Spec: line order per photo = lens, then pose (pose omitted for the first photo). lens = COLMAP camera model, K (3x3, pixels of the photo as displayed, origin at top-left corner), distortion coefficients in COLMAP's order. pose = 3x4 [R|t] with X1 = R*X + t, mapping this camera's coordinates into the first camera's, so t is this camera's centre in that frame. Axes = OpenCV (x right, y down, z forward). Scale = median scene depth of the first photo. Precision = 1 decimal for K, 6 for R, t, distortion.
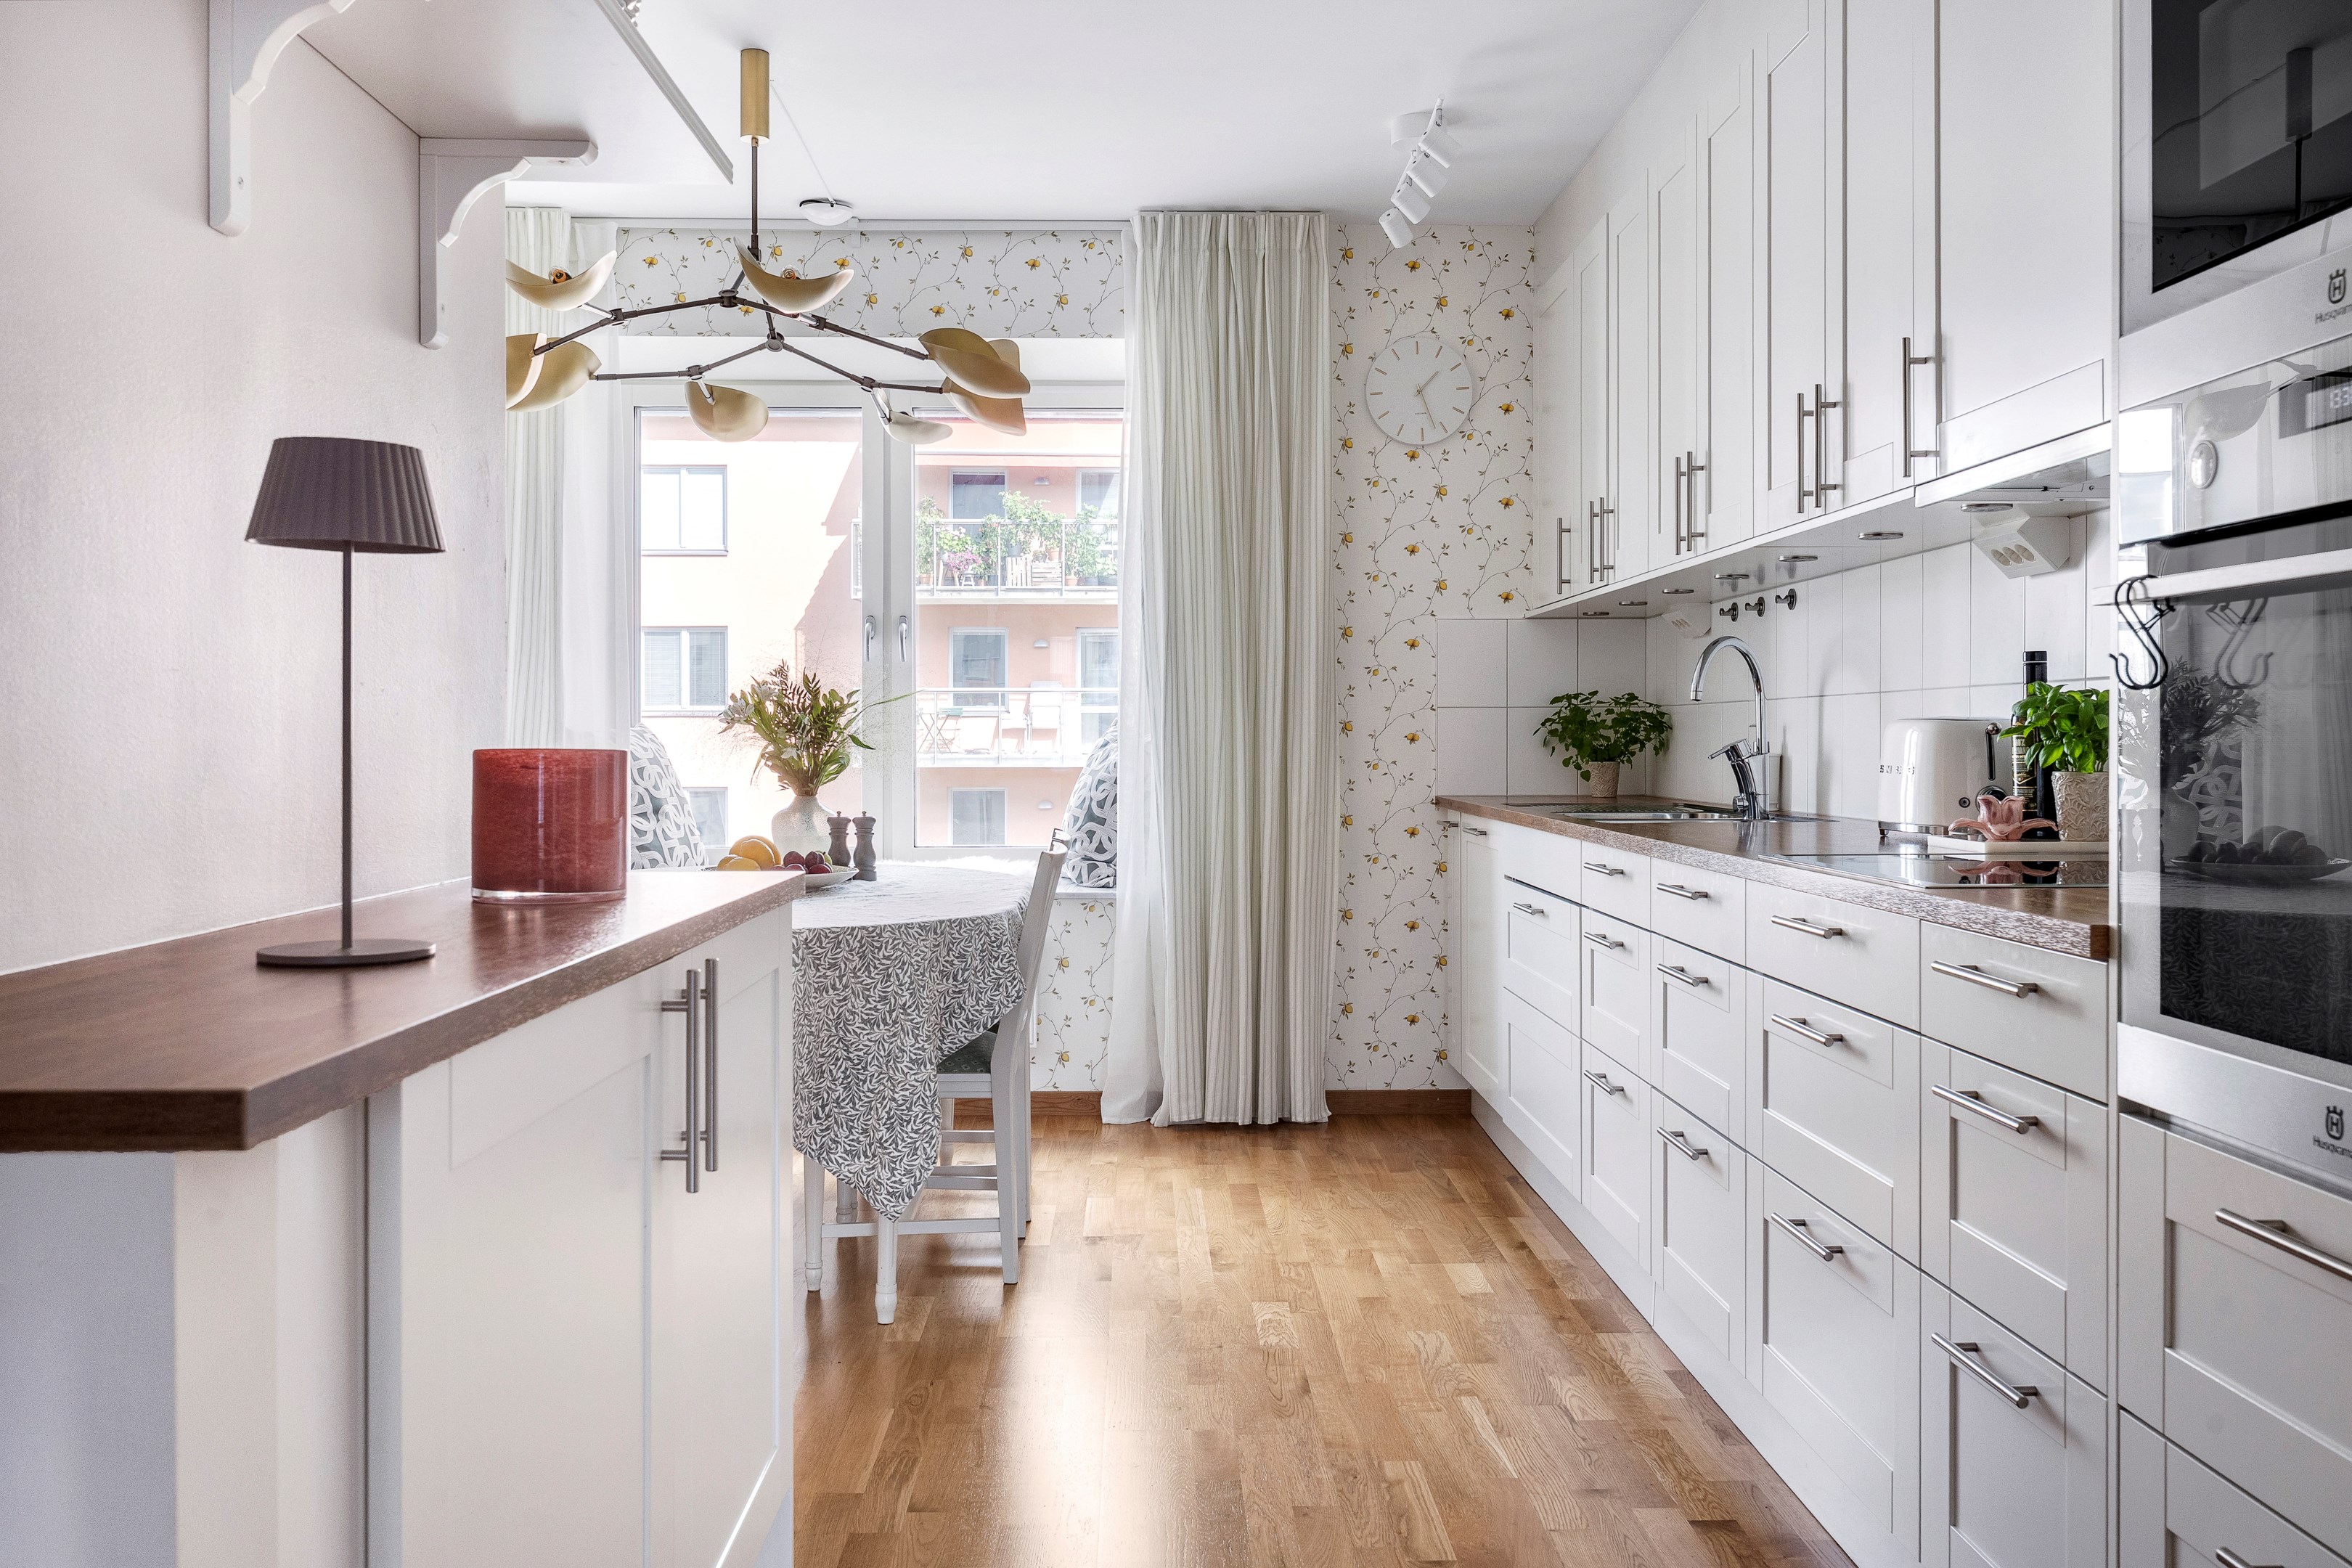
lens RADIAL K [[1871.5, 0, 1176.0], [0, 1871.5, 784.0], [0, 0, 1]] dist [-0.010817, -0.002167]
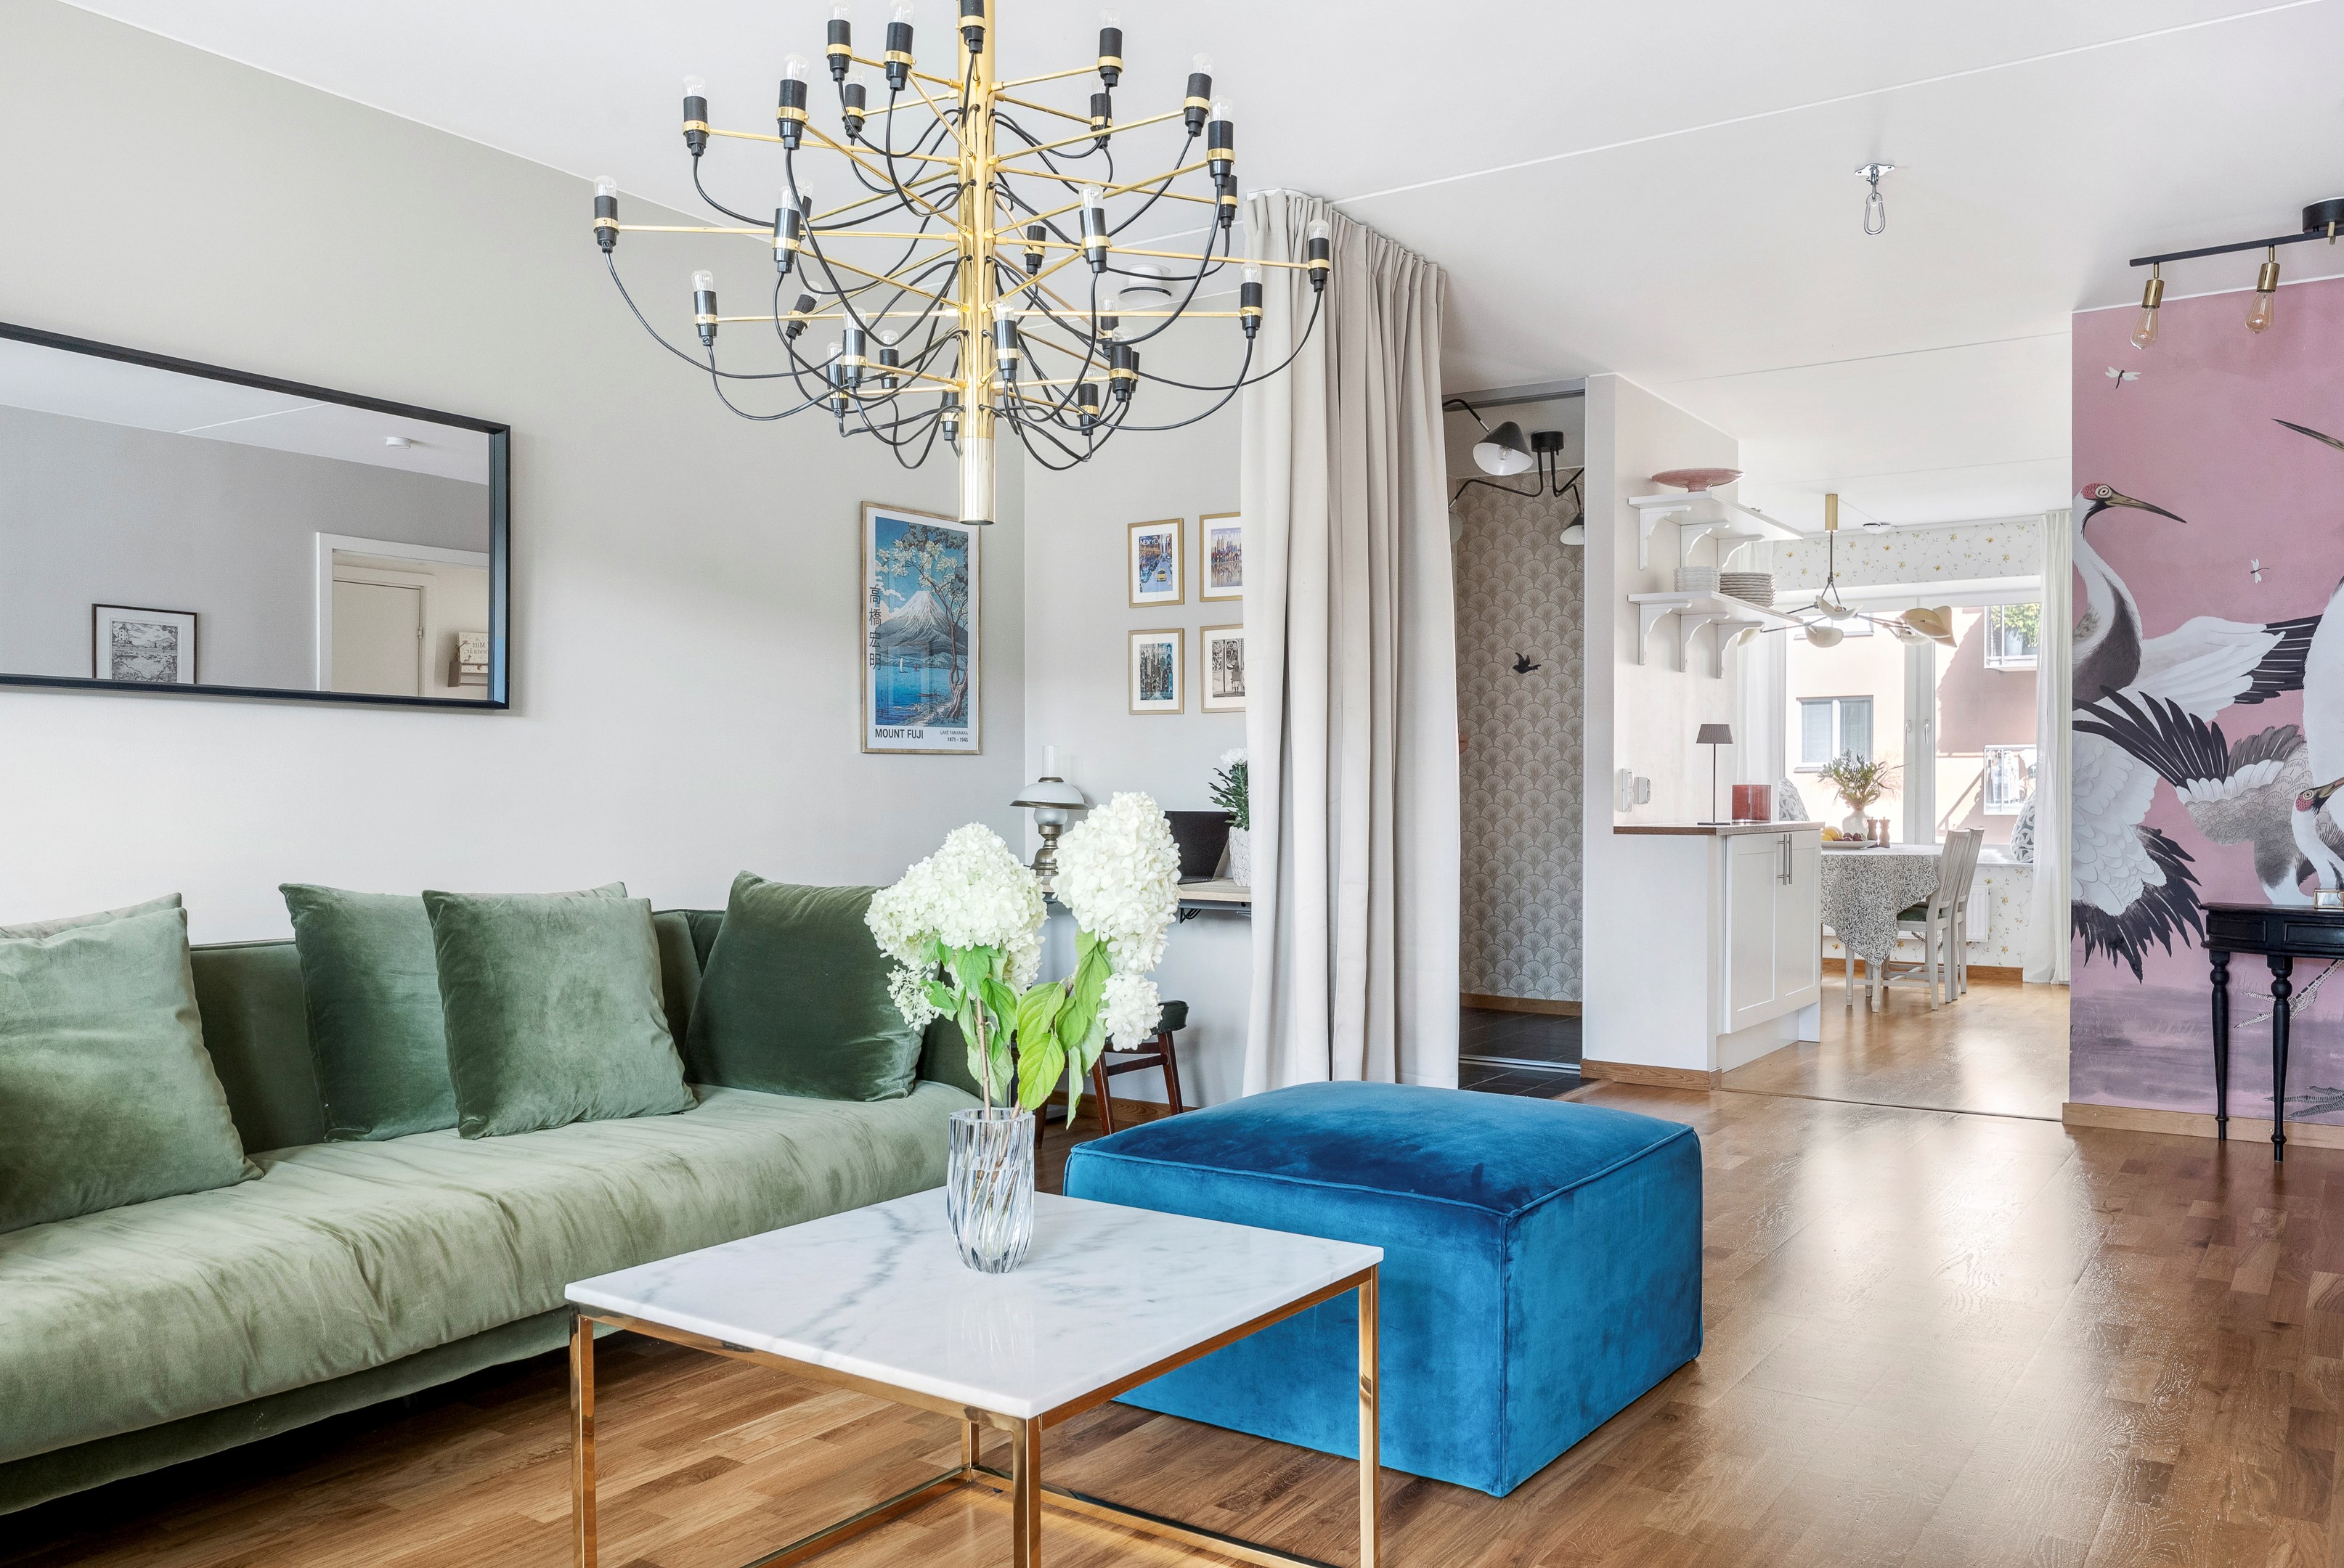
lens RADIAL K [[1786.4, 0, 1175.5], [0, 1786.4, 817.2], [0, 0, 1]] dist [-0.006165, -0.003535]
pose [[0.815600, 0.006280, -0.578581, 0.309157], [-0.012153, 0.999906, -0.006279, 0.032320], [0.578488, 0.012153, 0.815600, -1.004258]]
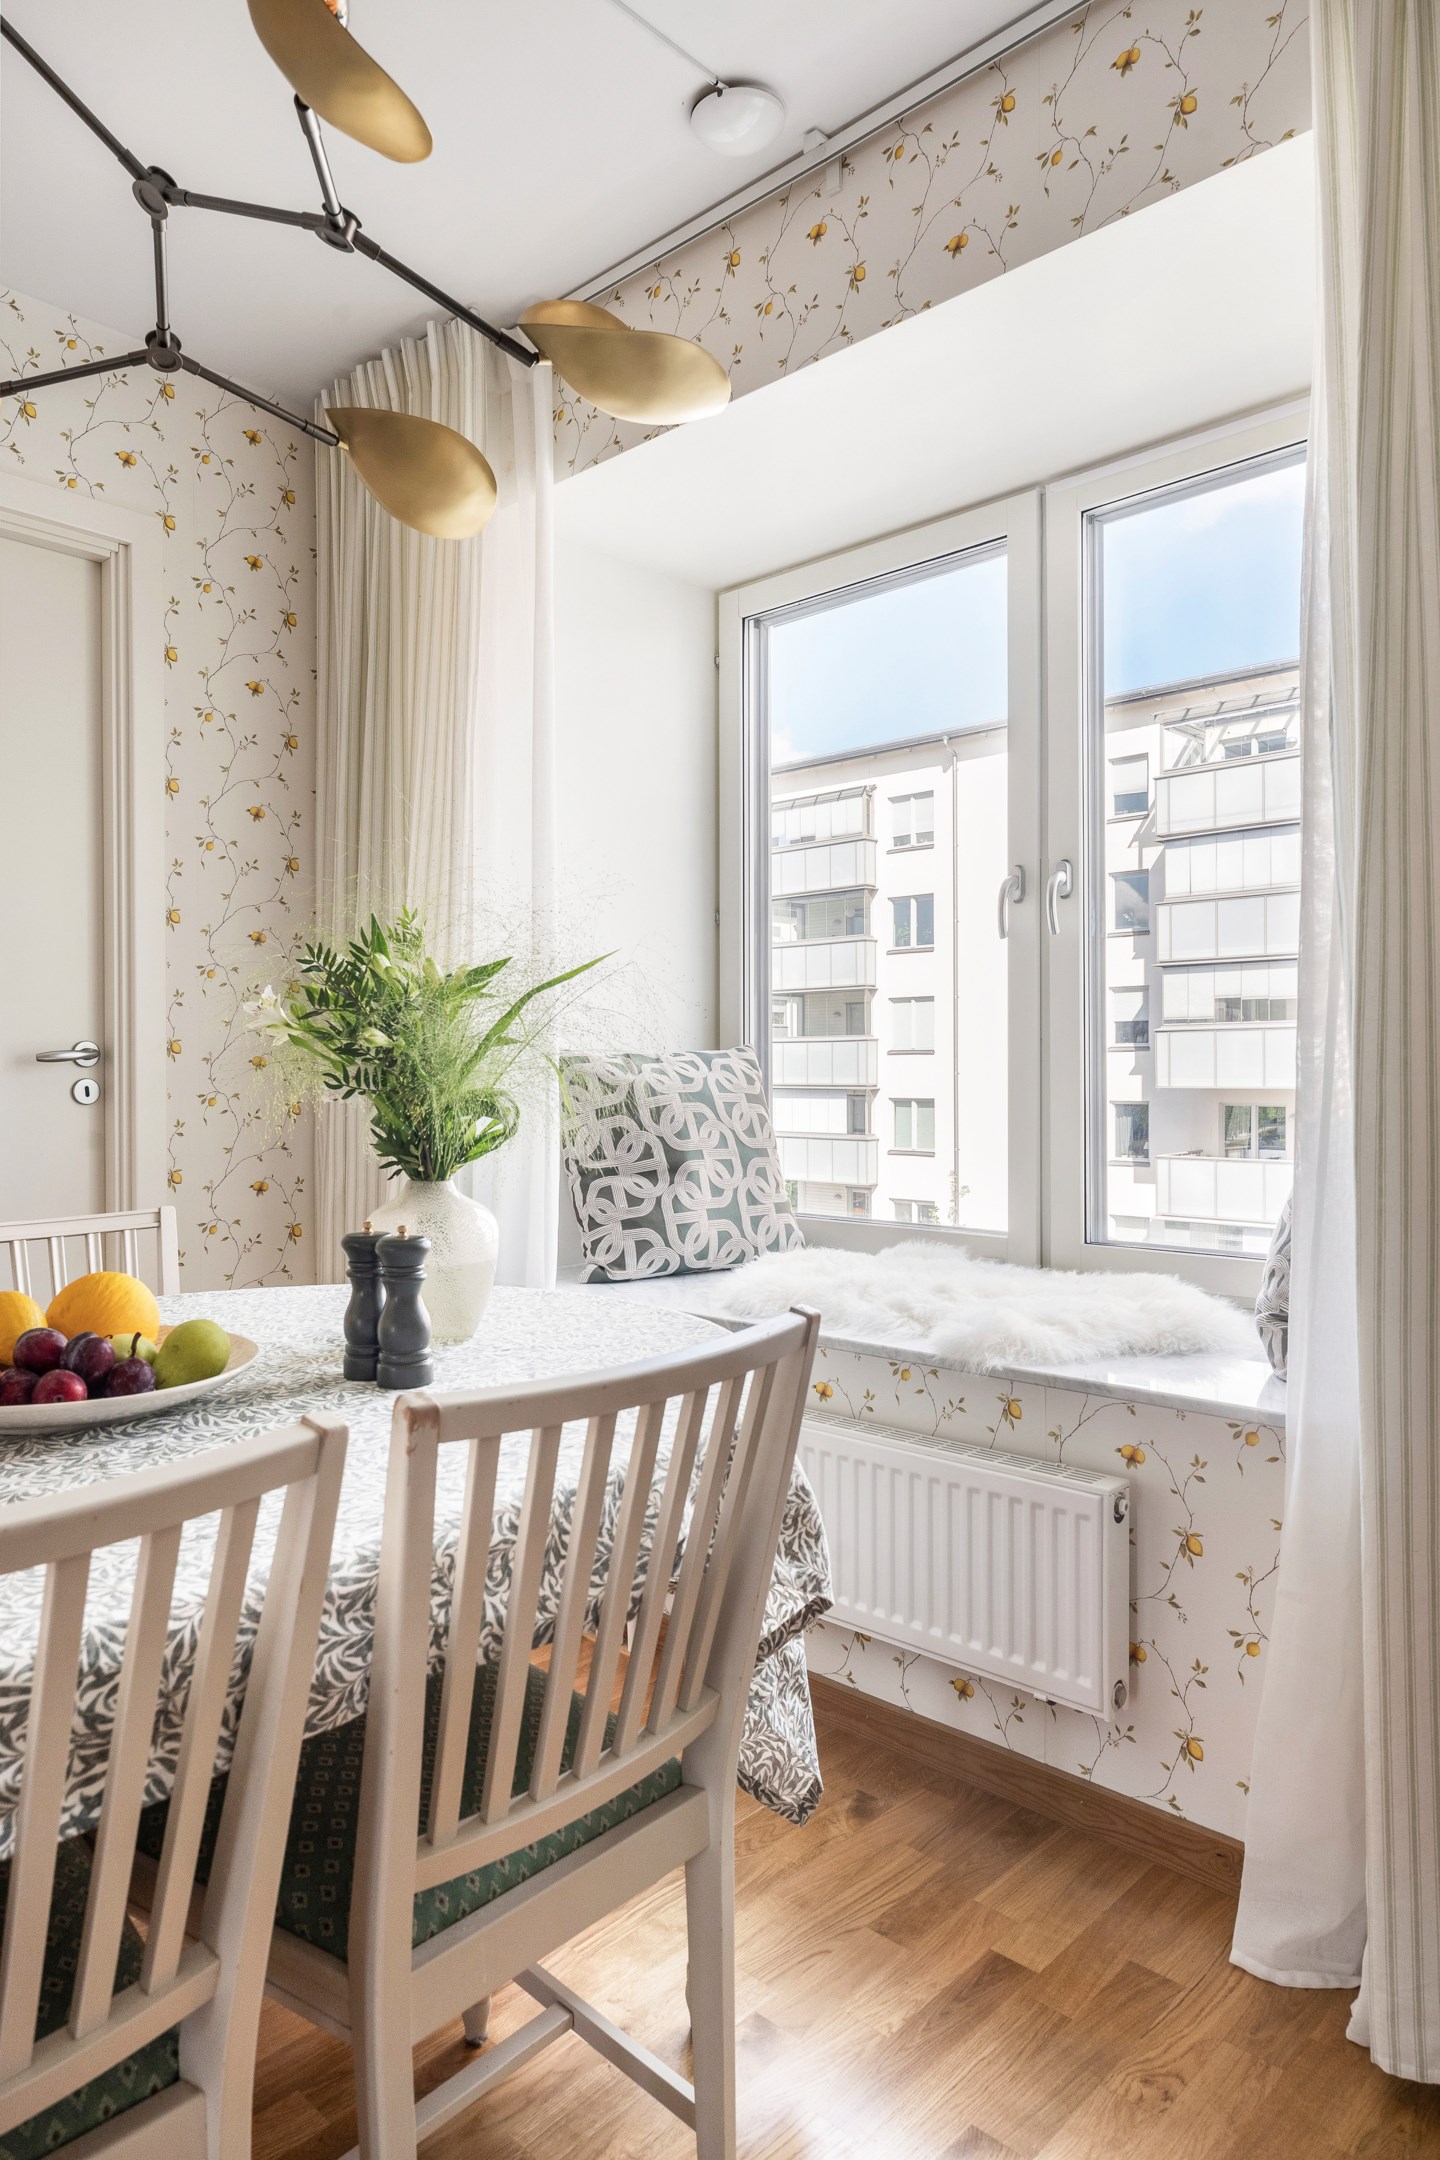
lens RADIAL K [[1379.4, 0, 720.0], [0, 1379.4, 1080.0], [0, 0, 1]] dist [0.001862, 0.002342]
pose [[0.716969, 0.004387, -0.697091, 0.095480], [-0.011357, 0.999921, -0.005387, -0.016828], [0.697012, 0.011779, 0.716962, 0.680268]]
